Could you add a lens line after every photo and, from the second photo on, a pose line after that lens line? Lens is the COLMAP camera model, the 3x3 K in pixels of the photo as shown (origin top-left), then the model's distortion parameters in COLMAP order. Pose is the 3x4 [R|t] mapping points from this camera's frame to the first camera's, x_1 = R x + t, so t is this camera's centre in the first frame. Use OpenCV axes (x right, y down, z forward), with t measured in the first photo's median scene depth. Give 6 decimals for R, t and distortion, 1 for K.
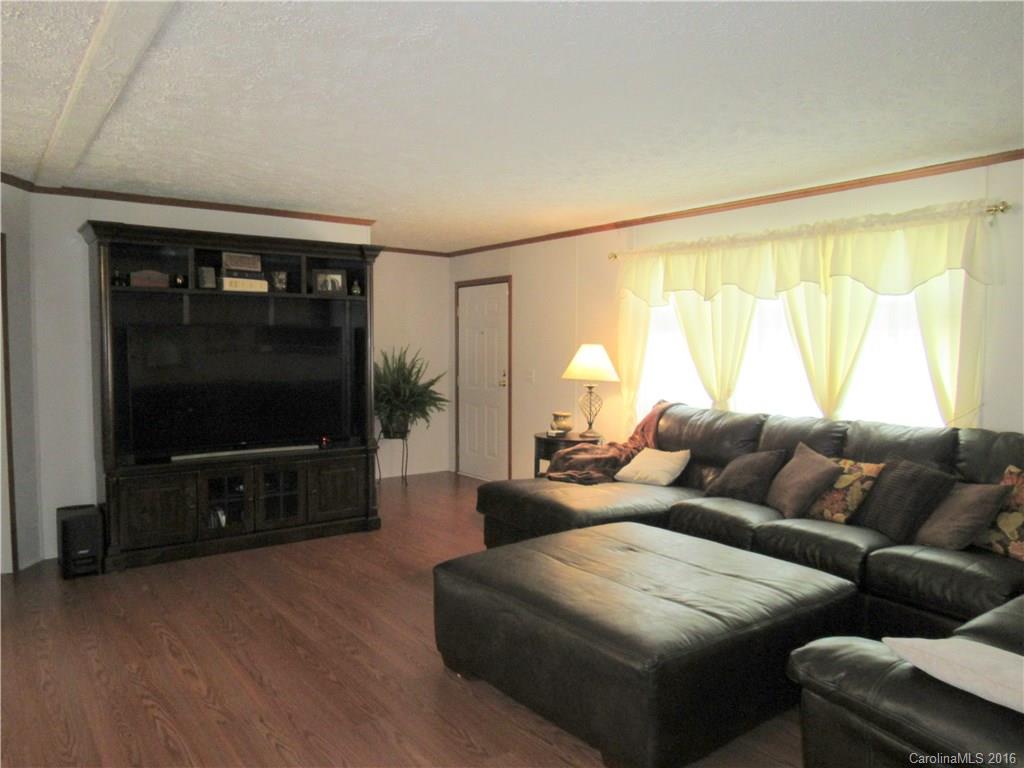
lens RADIAL K [[739.0, 0, 514.5], [0, 739.0, 382.3], [0, 0, 1]] dist [-0.032254, 0.002571]
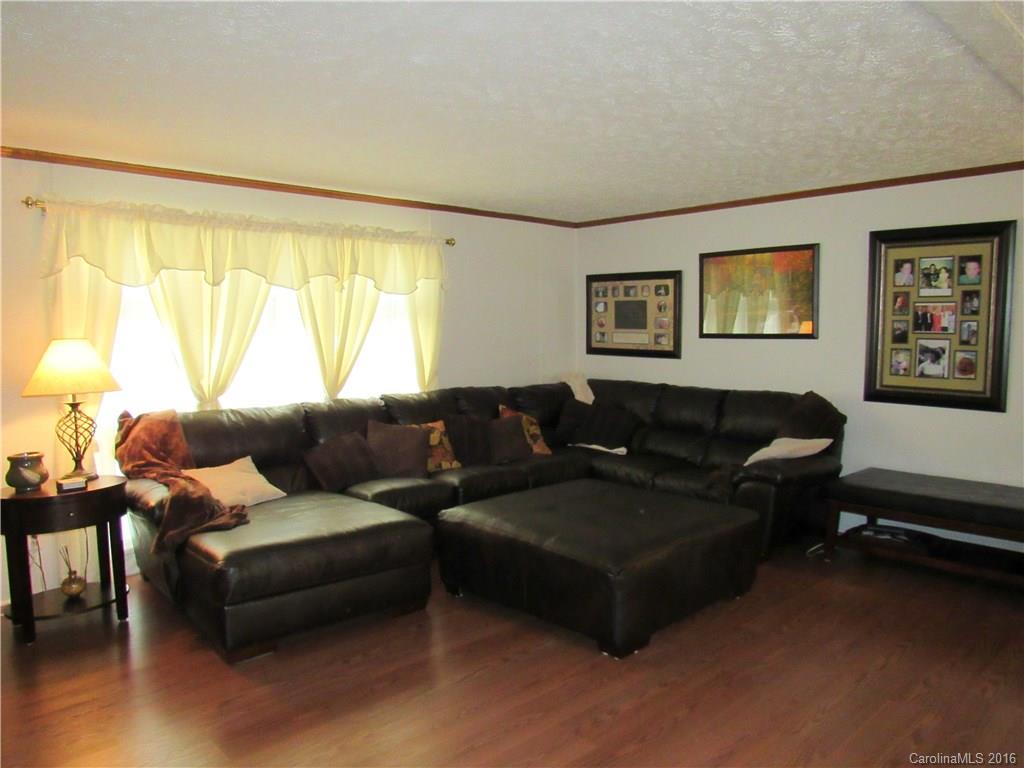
lens RADIAL K [[739.0, 0, 514.5], [0, 739.0, 388.2], [0, 0, 1]] dist [-0.032254, 0.002571]
pose [[-0.097018, -0.086926, 0.991479, -0.658149], [0.053457, 0.994286, 0.092403, -0.053227], [-0.993846, 0.061966, -0.091817, 0.762400]]
